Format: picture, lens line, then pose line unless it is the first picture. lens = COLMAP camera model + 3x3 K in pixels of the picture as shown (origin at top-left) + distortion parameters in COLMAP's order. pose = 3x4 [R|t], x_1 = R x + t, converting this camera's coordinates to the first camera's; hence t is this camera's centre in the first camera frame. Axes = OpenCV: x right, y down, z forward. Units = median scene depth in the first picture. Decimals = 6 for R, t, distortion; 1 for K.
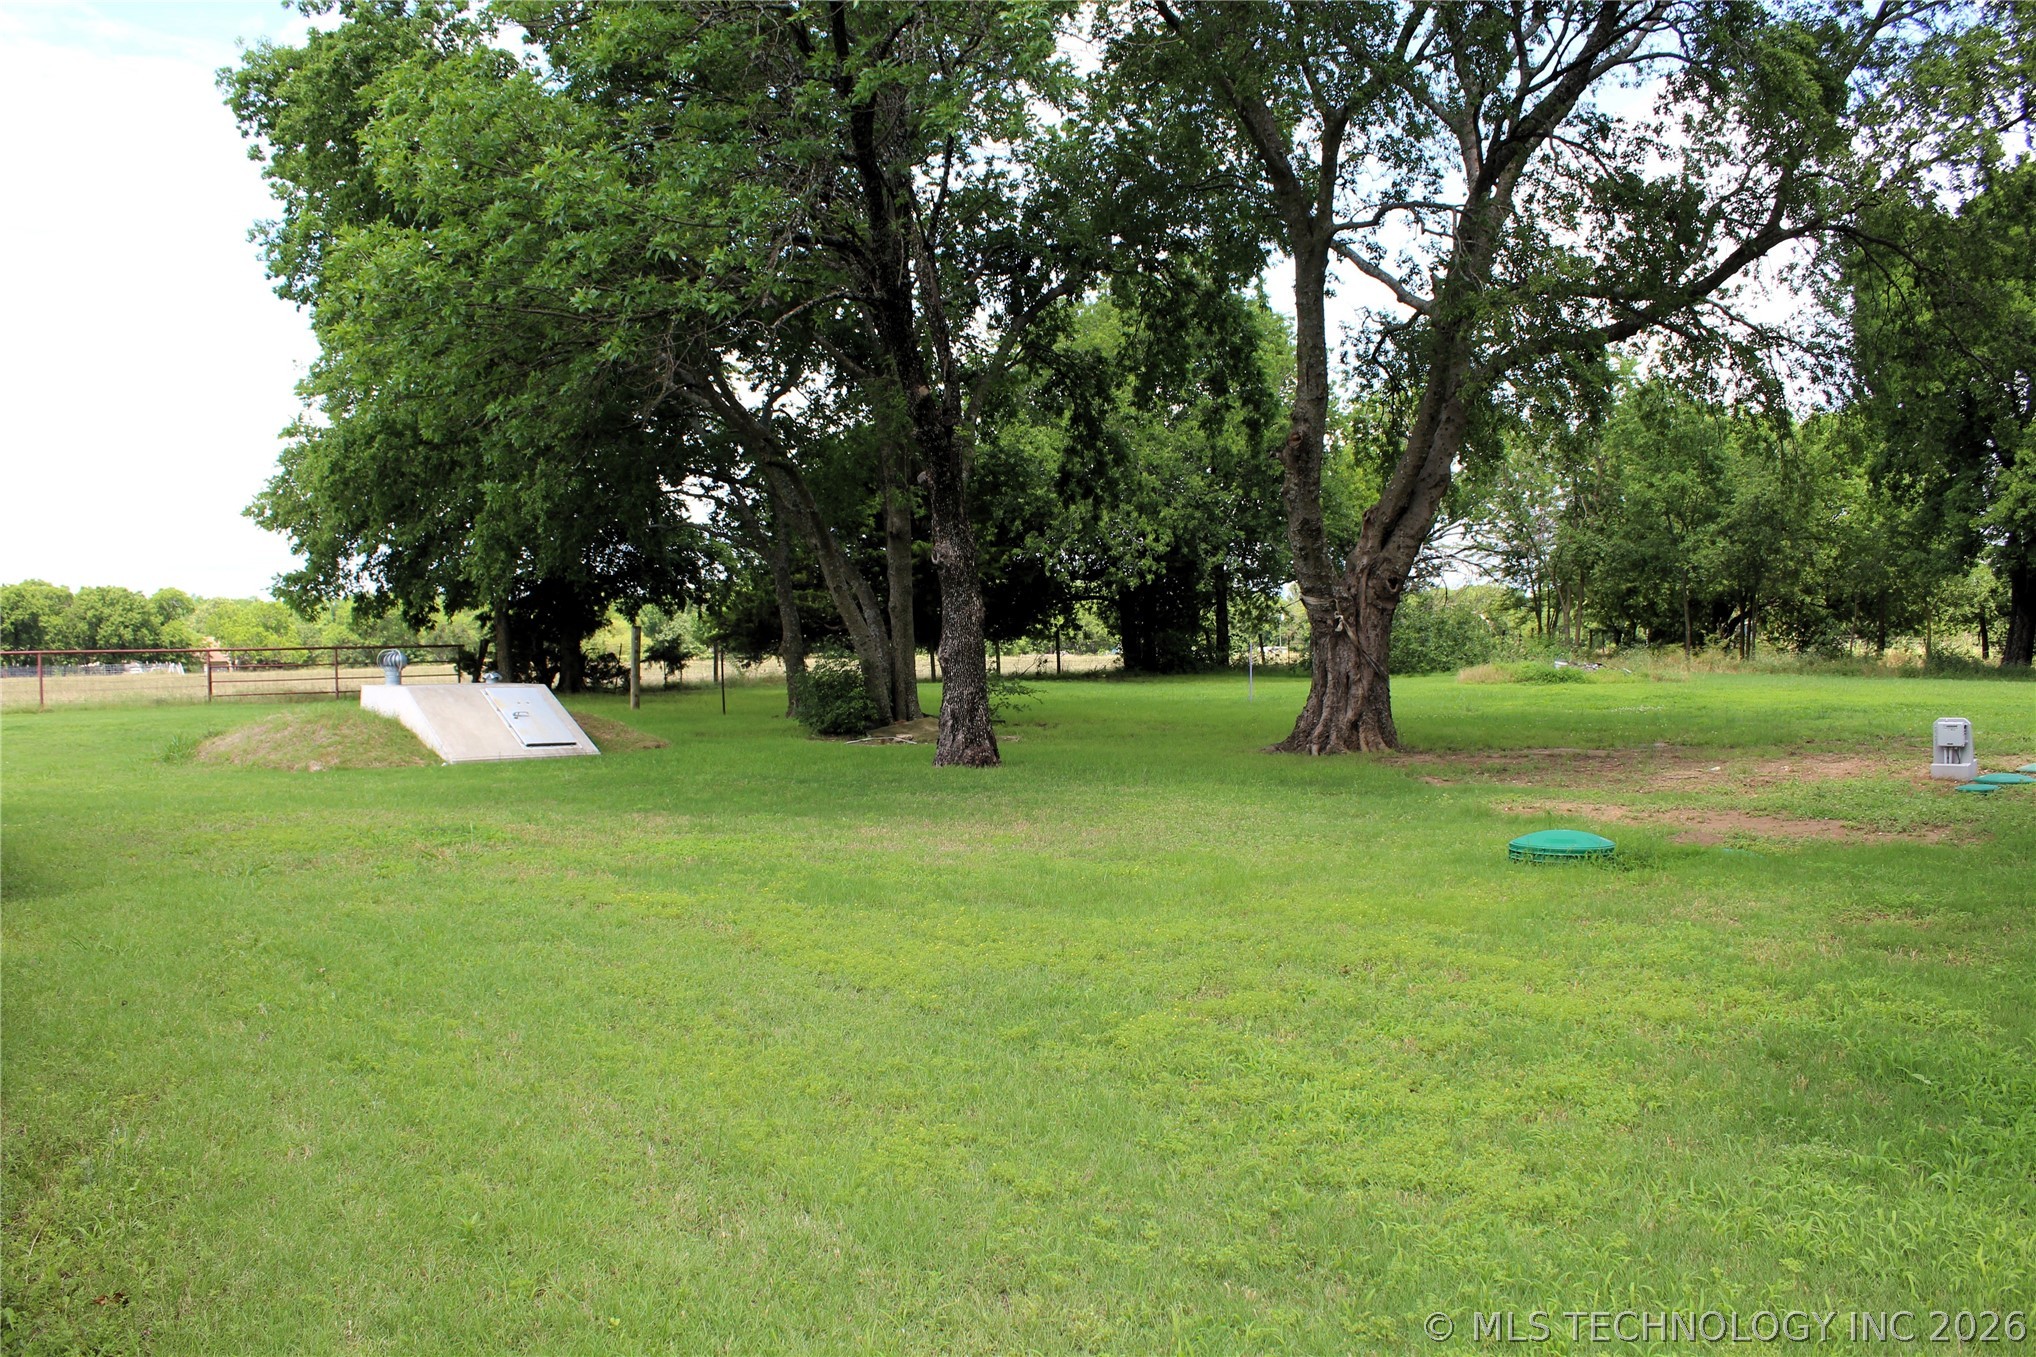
lens RADIAL K [[1698.1, 0, 991.9], [0, 1698.1, 680.3], [0, 0, 1]] dist [-0.170678, 0.149161]
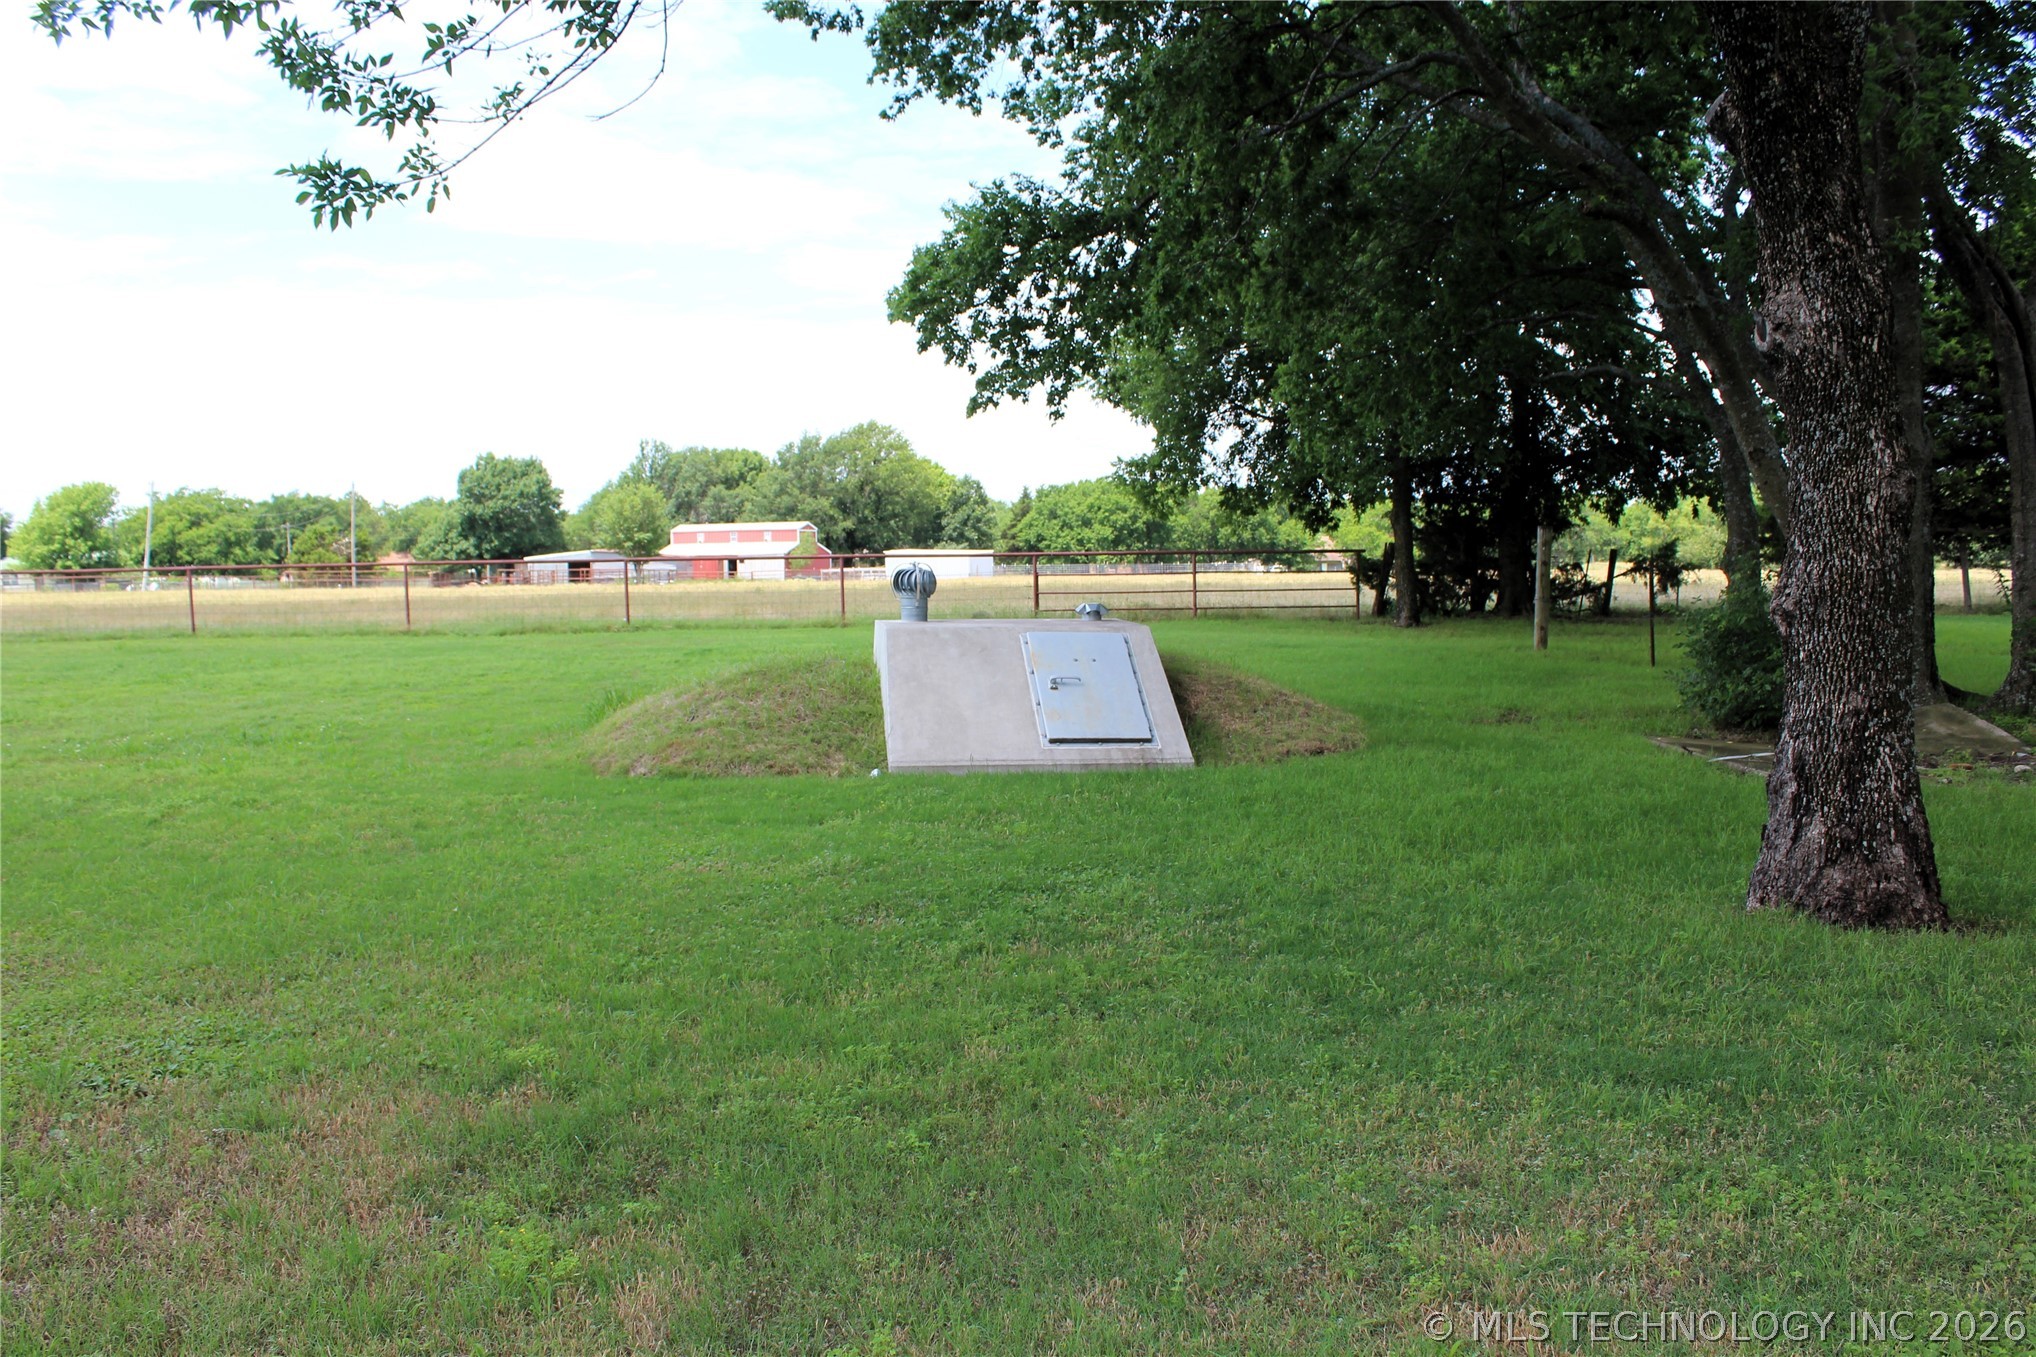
lens RADIAL K [[1698.1, 0, 991.9], [0, 1698.1, 680.3], [0, 0, 1]] dist [-0.170678, 0.149161]
pose [[0.785831, 0.050542, -0.616373, 0.026189], [-0.013890, 0.997846, 0.064113, -0.008521], [0.618285, -0.041821, 0.784840, 0.284394]]
